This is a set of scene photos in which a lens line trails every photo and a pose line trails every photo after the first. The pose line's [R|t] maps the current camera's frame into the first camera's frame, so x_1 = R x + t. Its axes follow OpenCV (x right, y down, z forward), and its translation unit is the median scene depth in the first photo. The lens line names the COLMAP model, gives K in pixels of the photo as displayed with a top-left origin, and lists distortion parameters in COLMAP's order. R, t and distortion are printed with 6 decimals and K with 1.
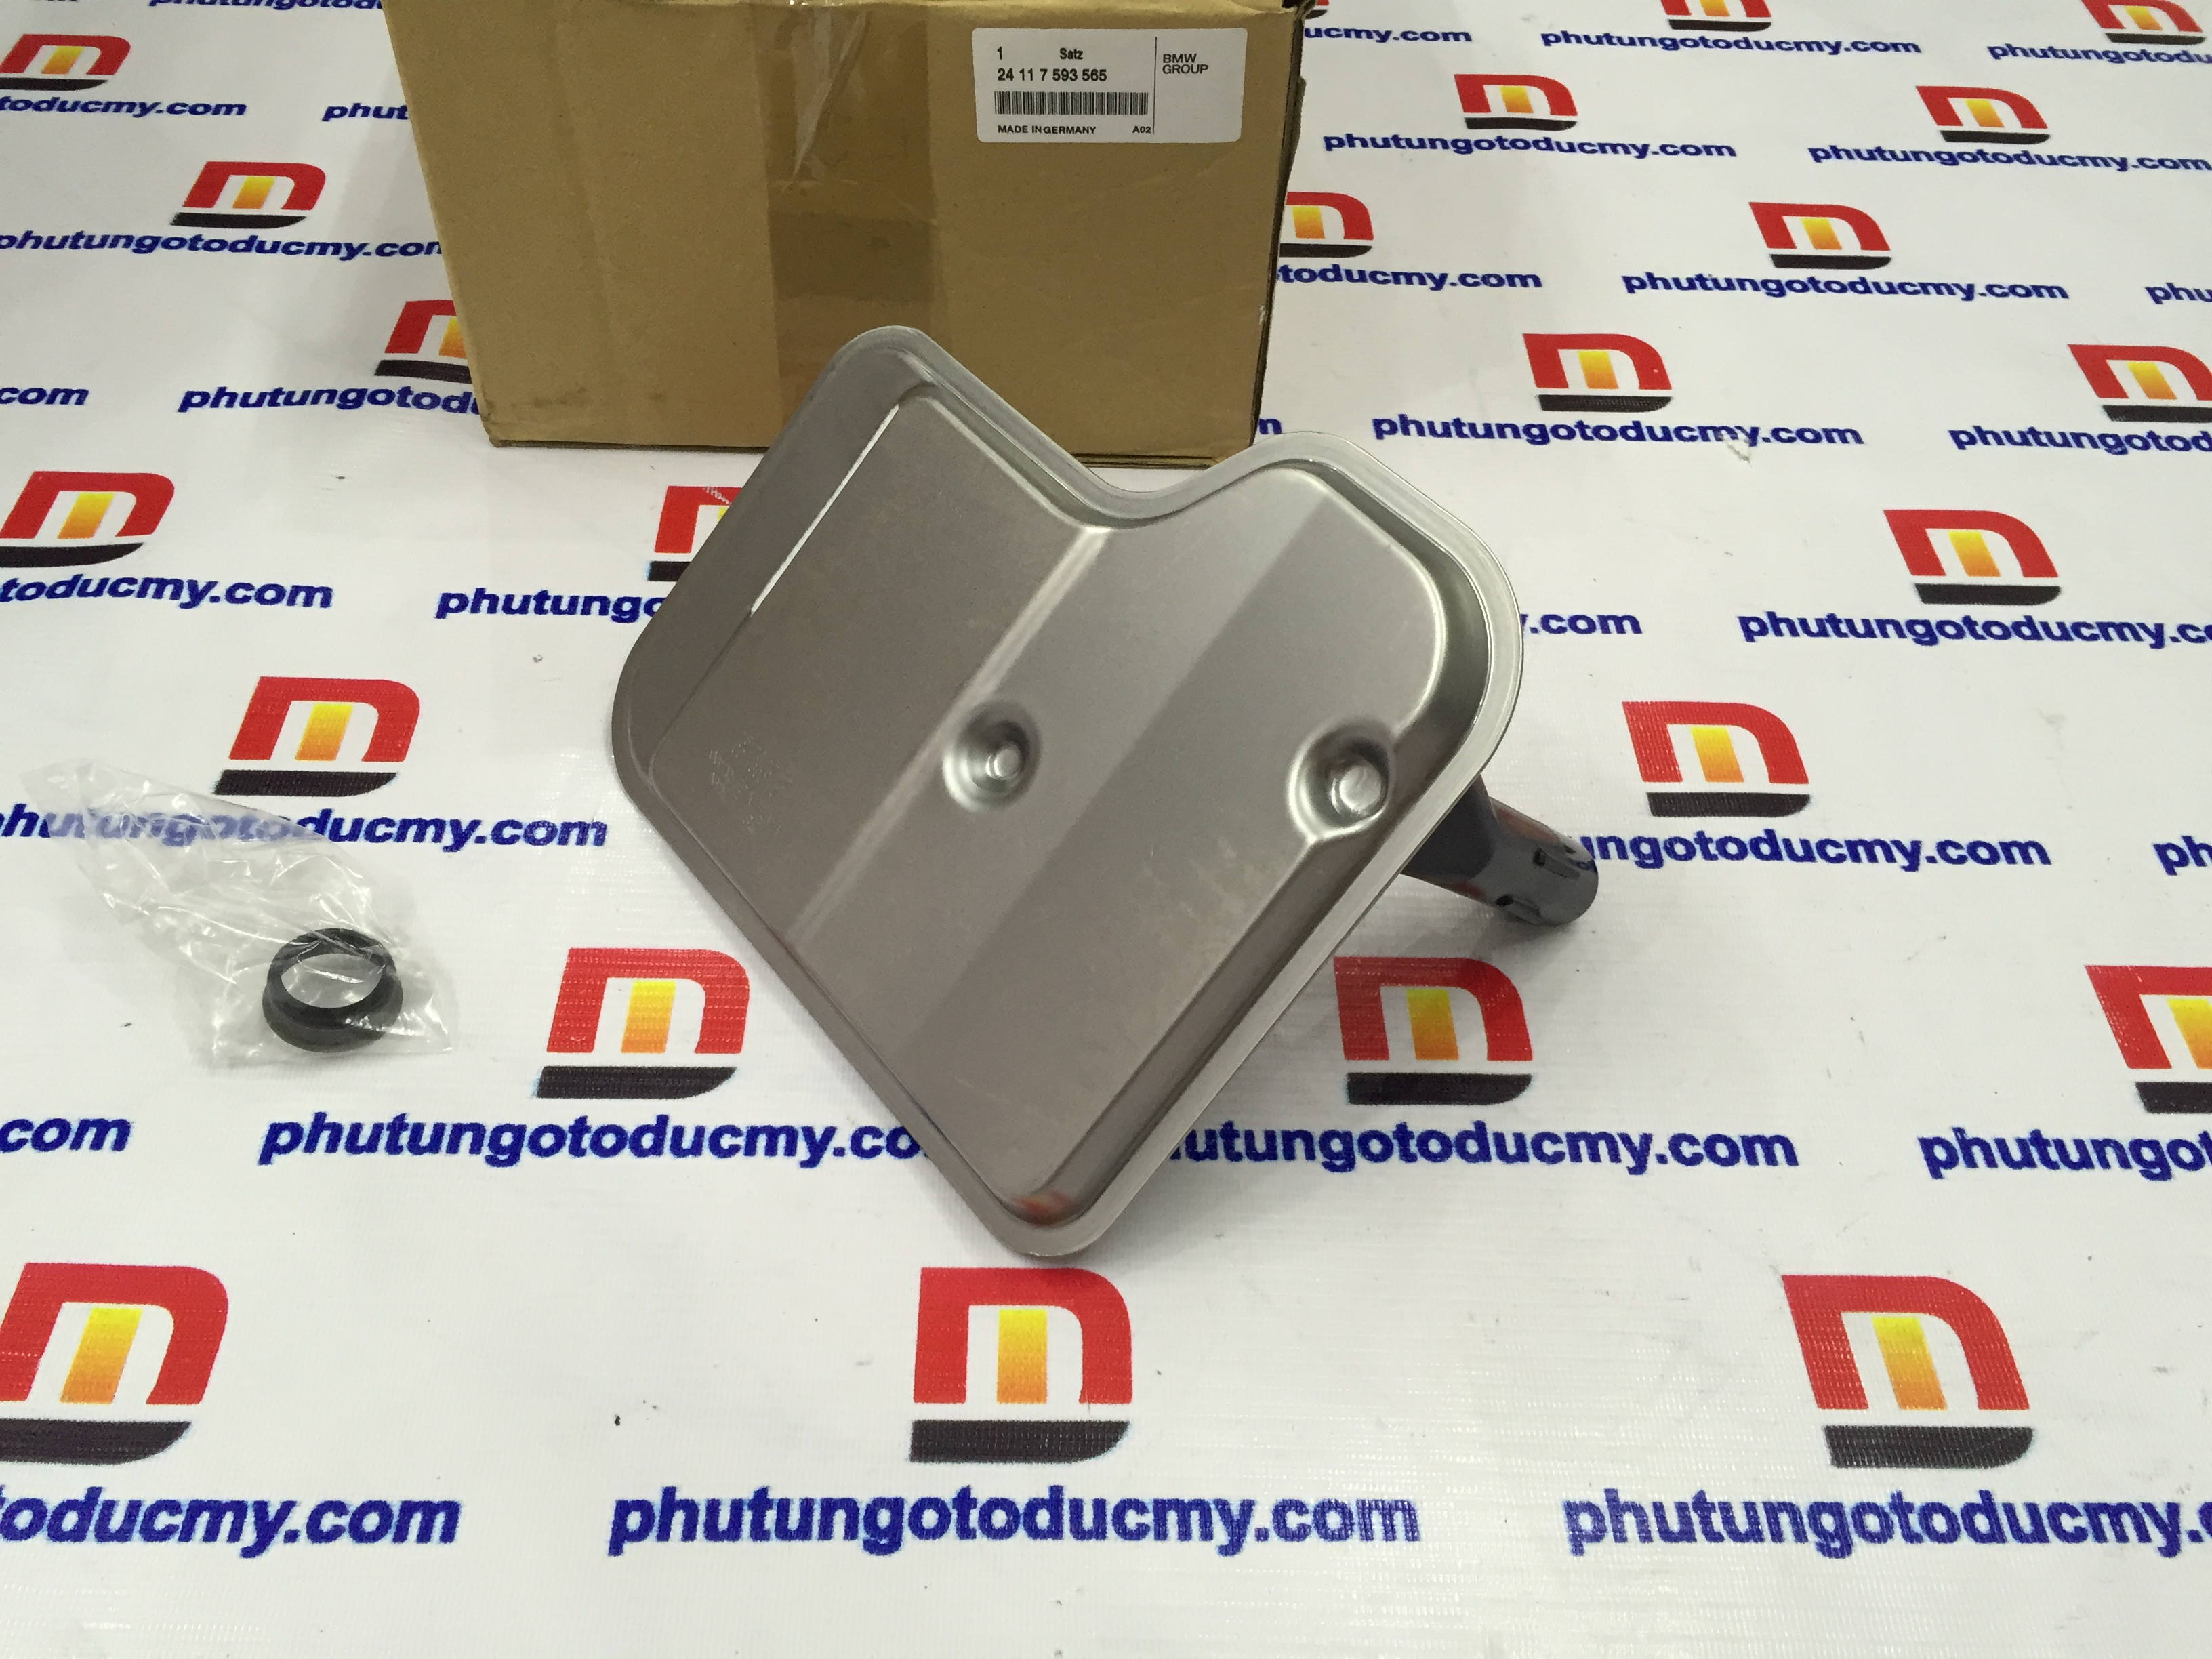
lens RADIAL K [[1964.8, 0, 1116.8], [0, 1964.8, 815.8], [0, 0, 1]] dist [0.101020, -0.151642]
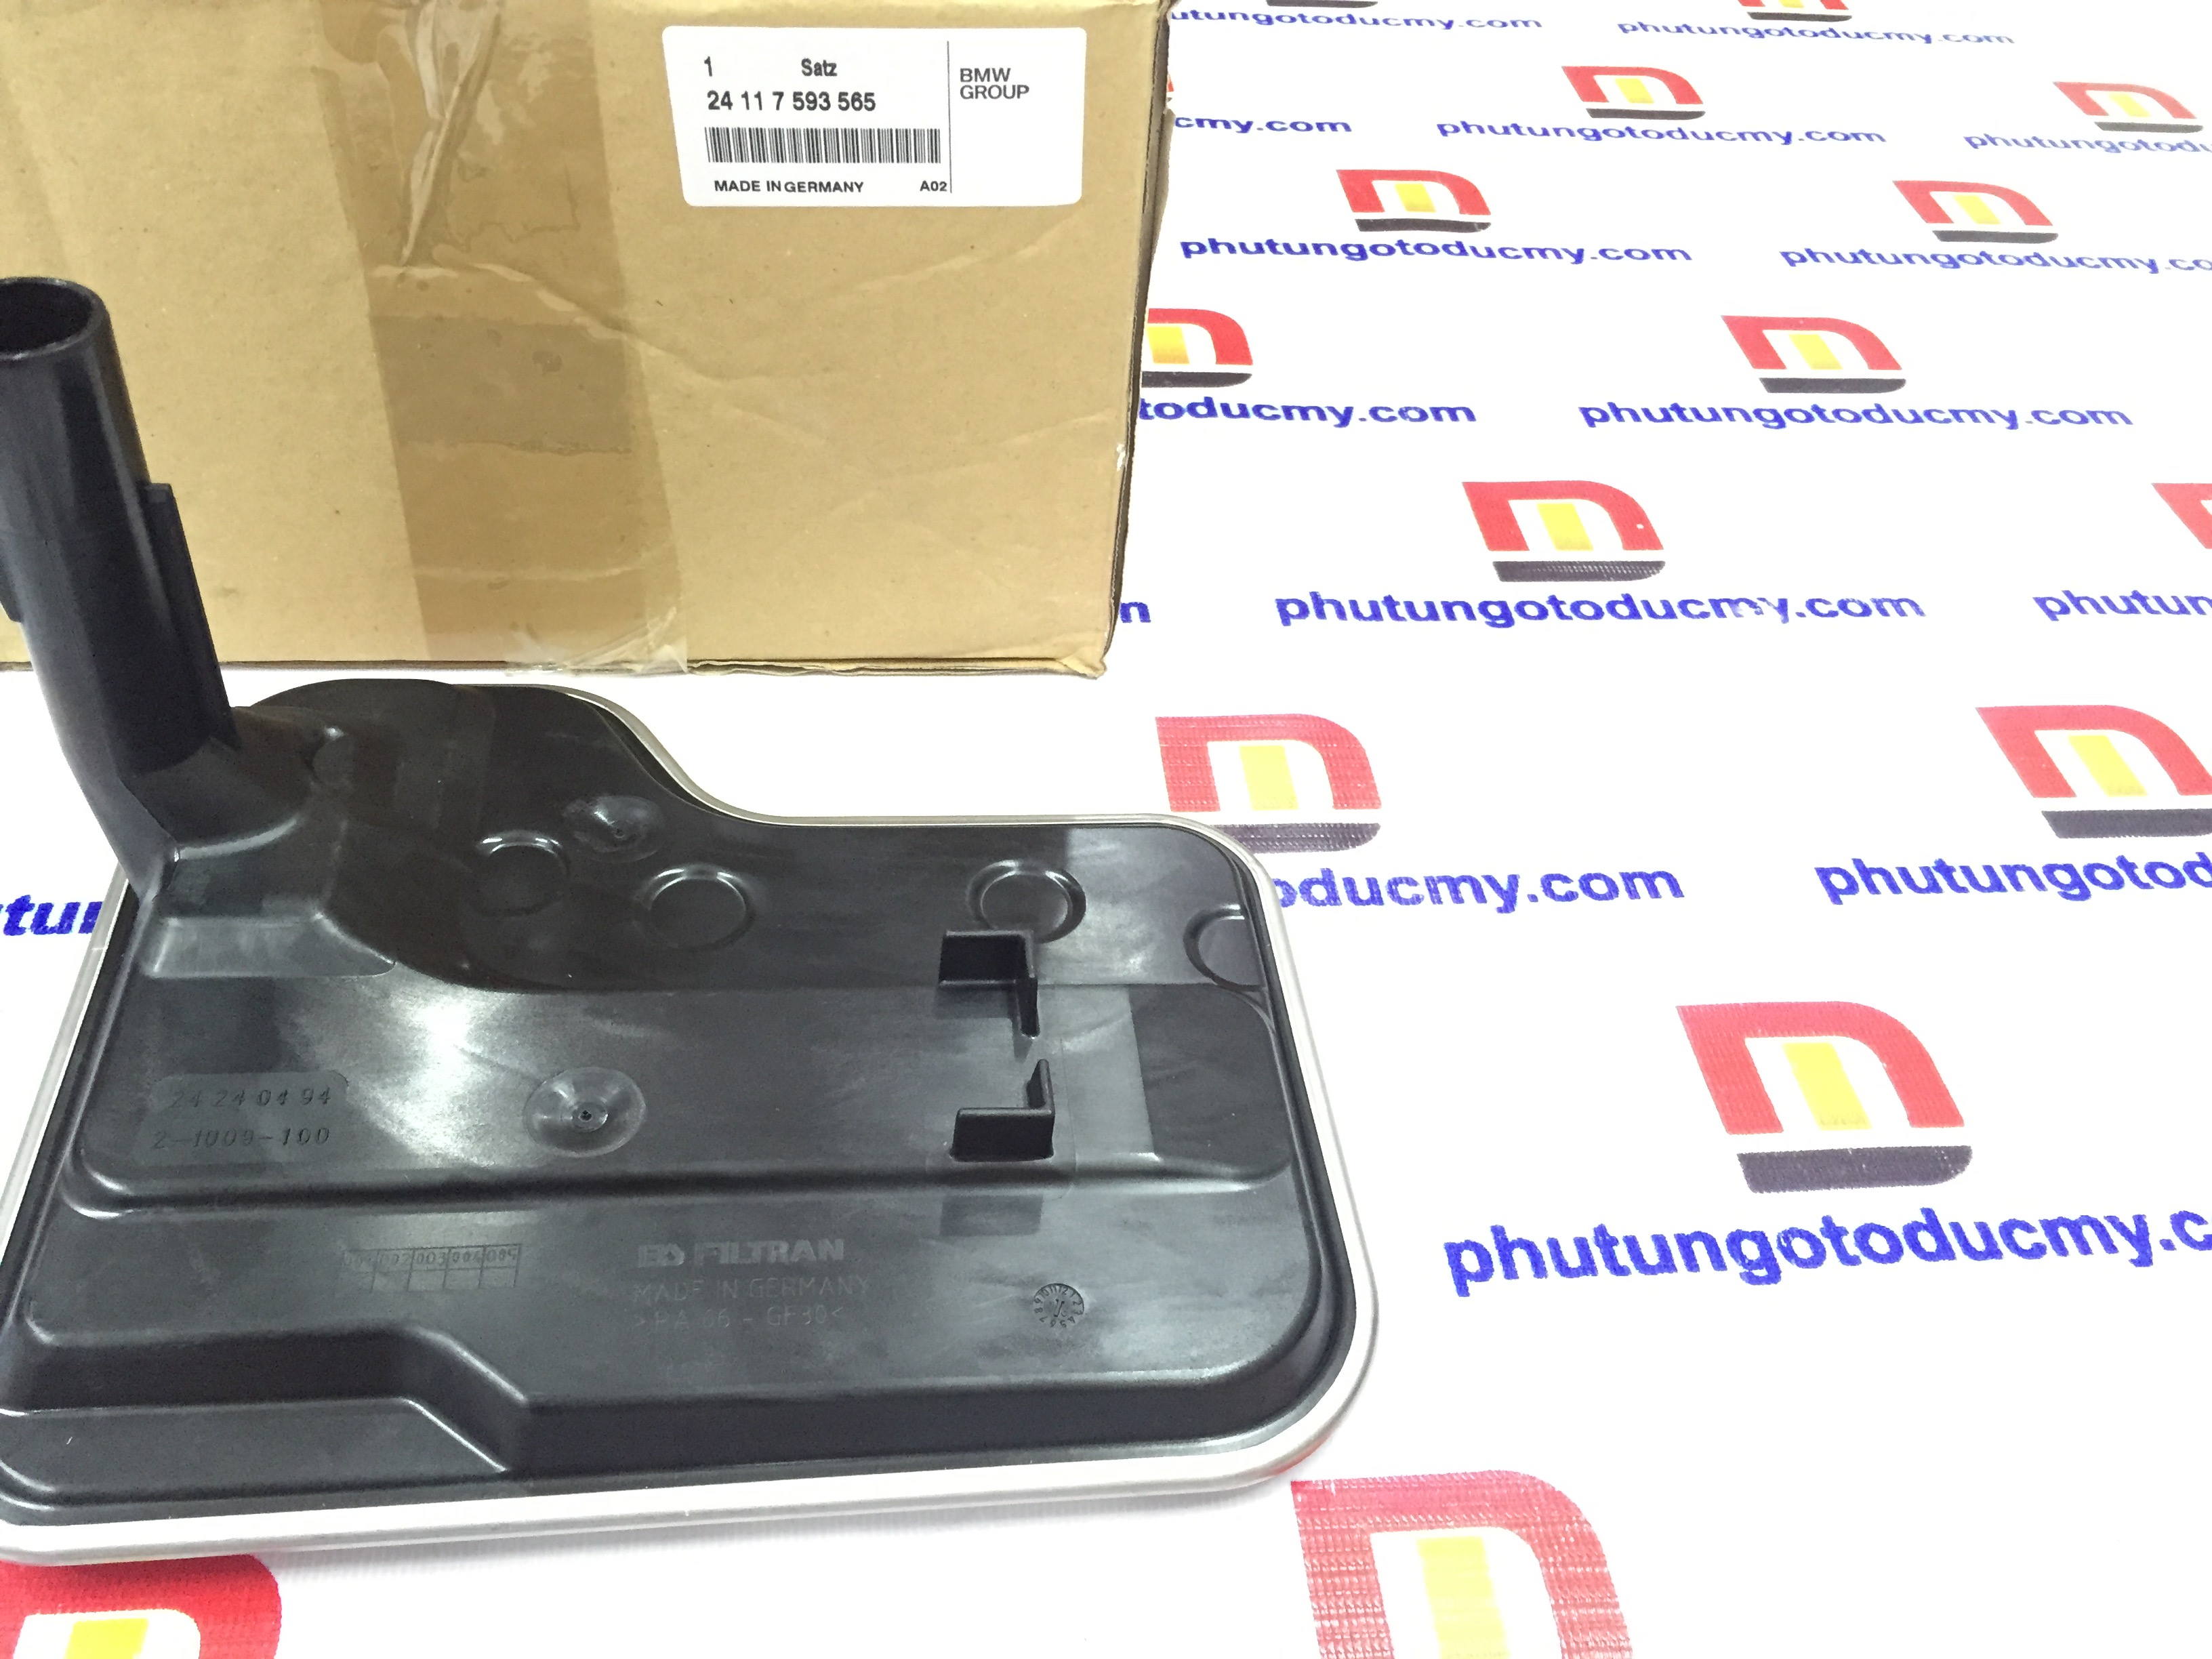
lens RADIAL K [[1964.8, 0, 1116.8], [0, 1964.8, 815.8], [0, 0, 1]] dist [0.101020, -0.151642]
pose [[0.996253, -0.033325, 0.079805, 0.012304], [0.039701, 0.996028, -0.079694, -0.070398], [-0.076832, 0.082563, 0.993620, 0.311461]]
